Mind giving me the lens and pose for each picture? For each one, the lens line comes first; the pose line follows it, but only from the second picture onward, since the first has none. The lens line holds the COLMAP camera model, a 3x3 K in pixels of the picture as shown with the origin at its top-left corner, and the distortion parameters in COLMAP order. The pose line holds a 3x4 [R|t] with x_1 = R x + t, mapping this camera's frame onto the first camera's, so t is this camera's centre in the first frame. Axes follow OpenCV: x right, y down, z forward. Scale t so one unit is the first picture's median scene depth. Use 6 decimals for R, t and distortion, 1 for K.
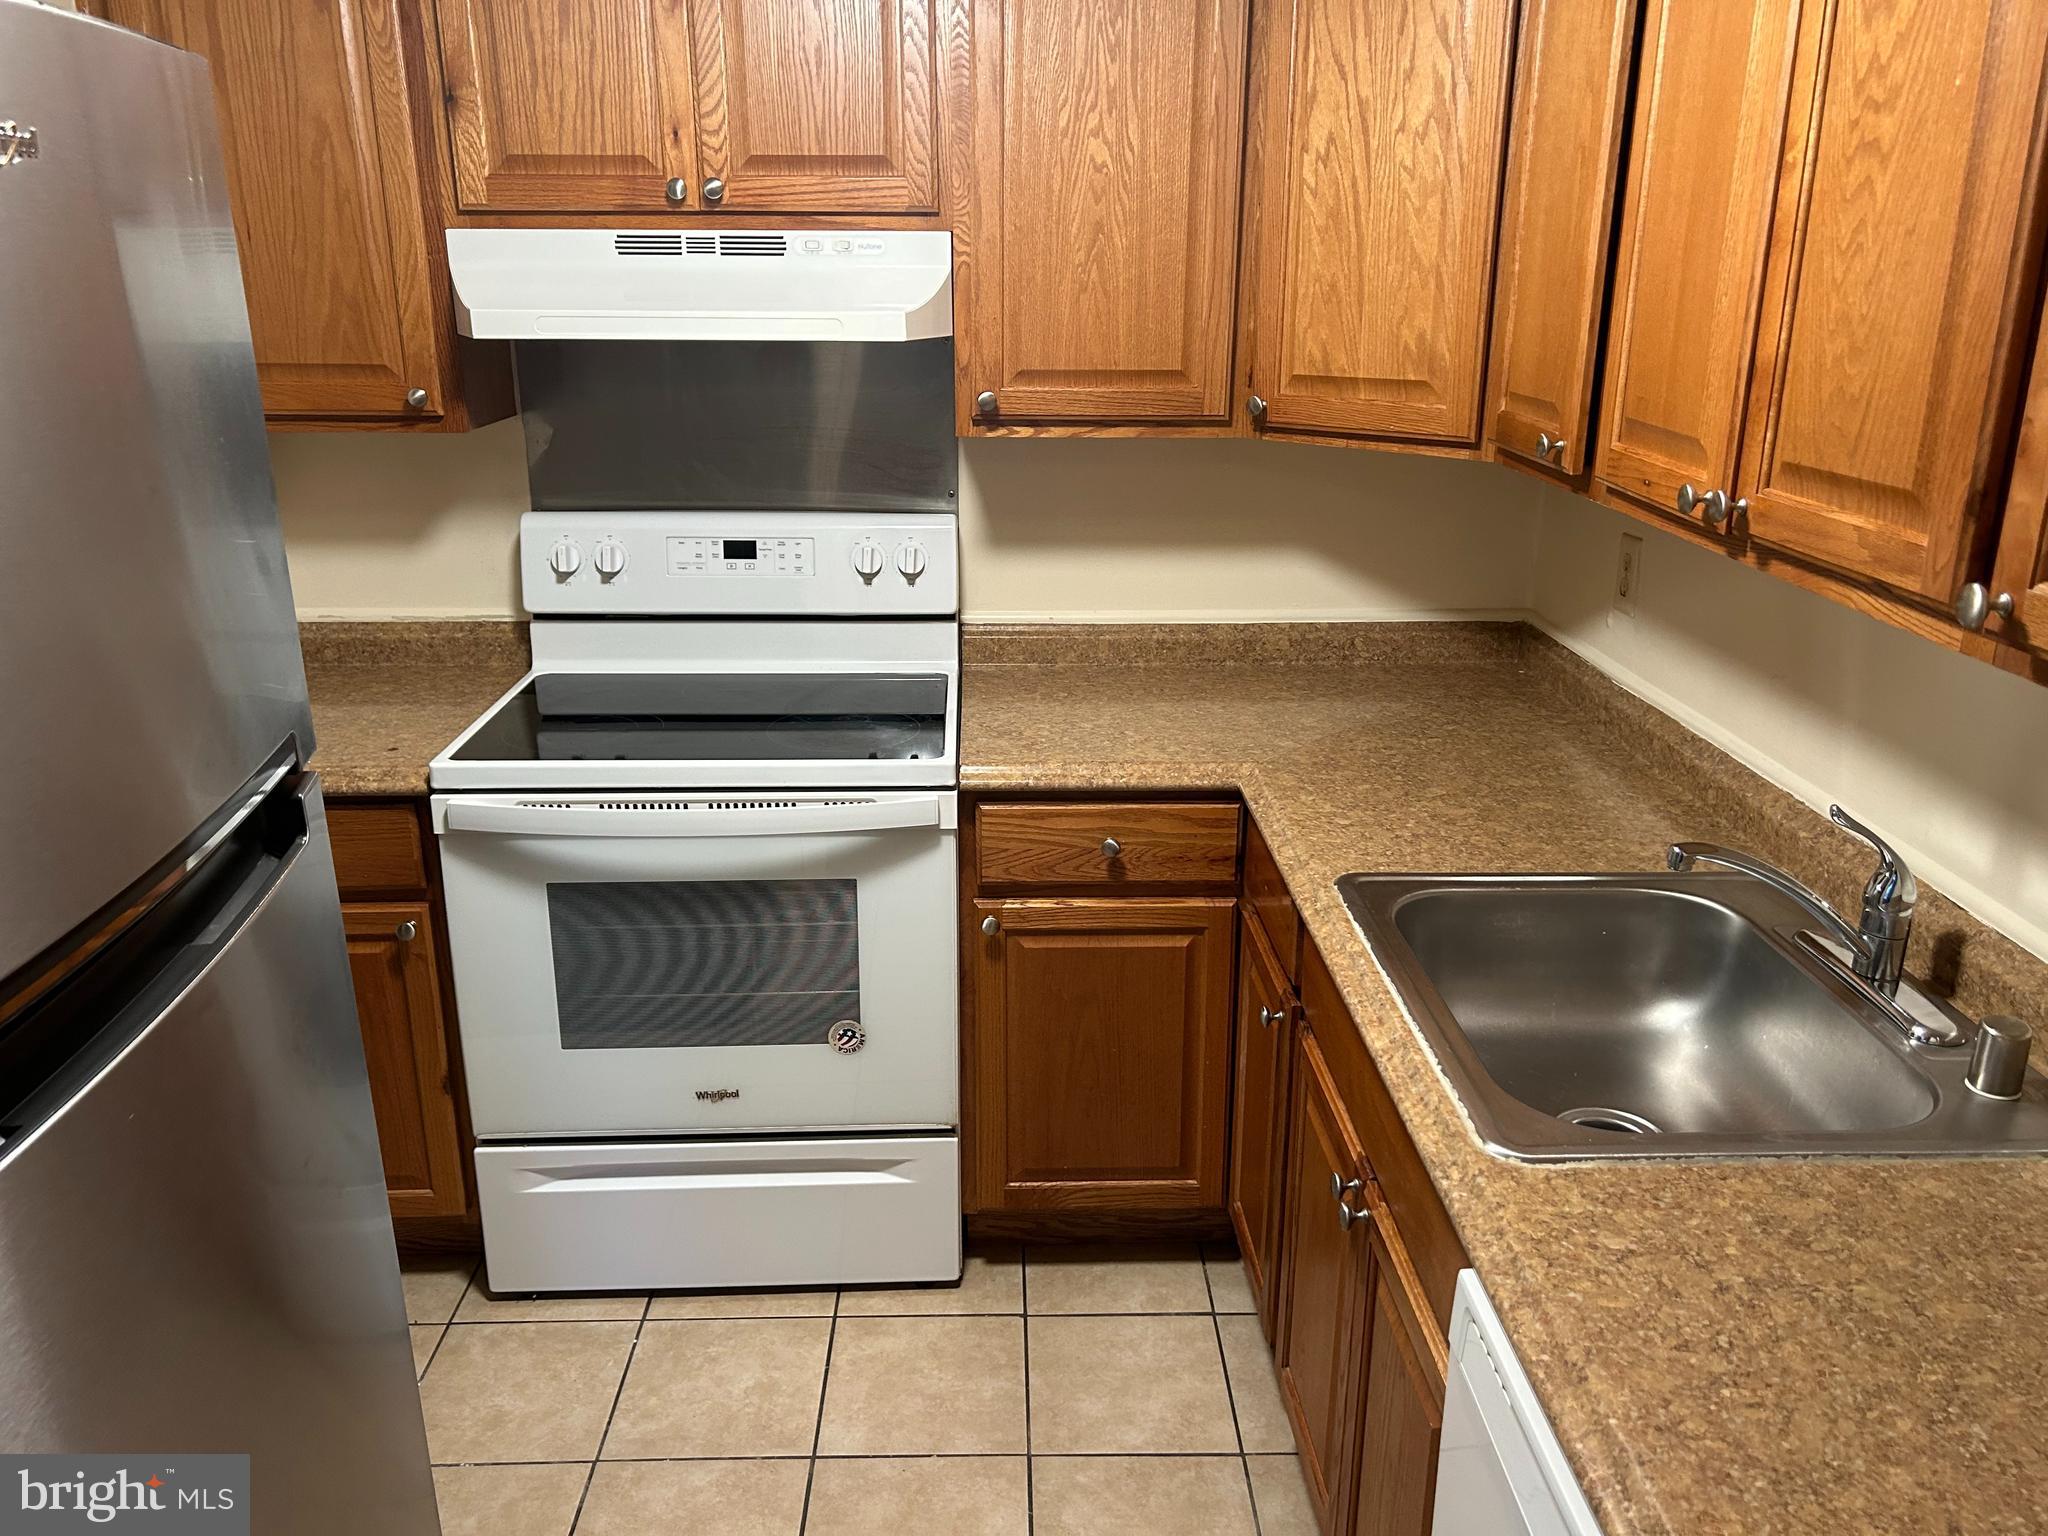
lens RADIAL K [[1560.7, 0, 1020.6], [0, 1560.7, 762.7], [0, 0, 1]] dist [0.050928, -0.053847]
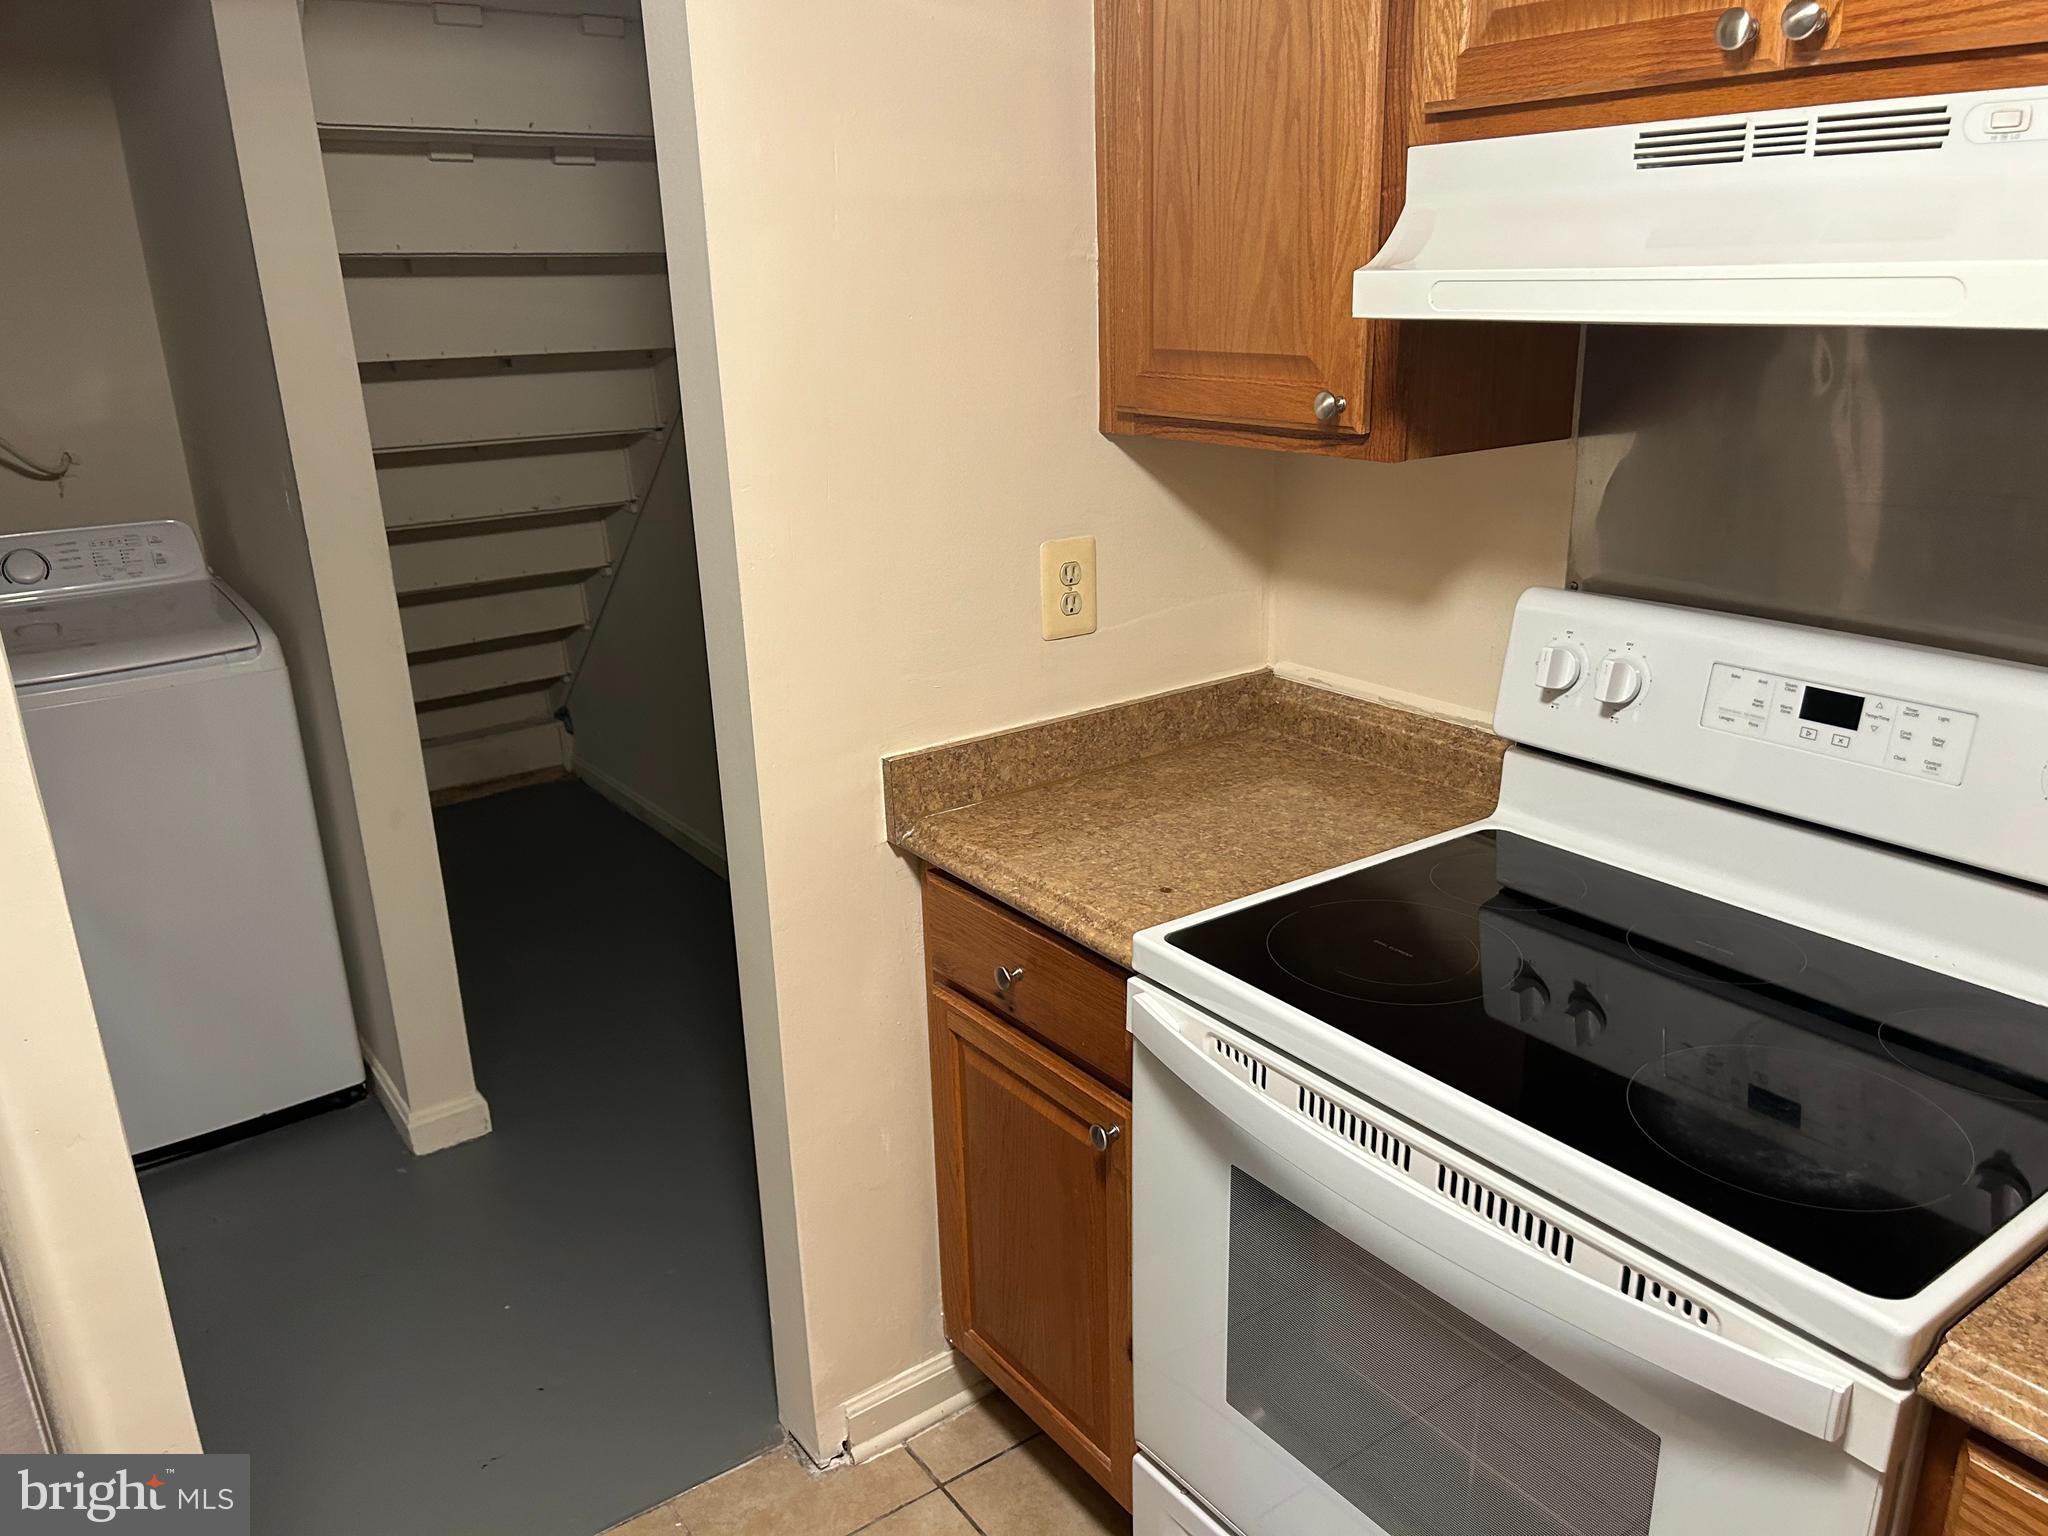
lens RADIAL K [[1560.7, 0, 1035.8], [0, 1560.7, 777.4], [0, 0, 1]] dist [0.050928, -0.053847]
pose [[0.570805, 0.241422, -0.784792, 0.115200], [-0.228894, 0.964694, 0.130282, -0.138502], [0.788536, 0.105269, 0.605912, 0.514068]]
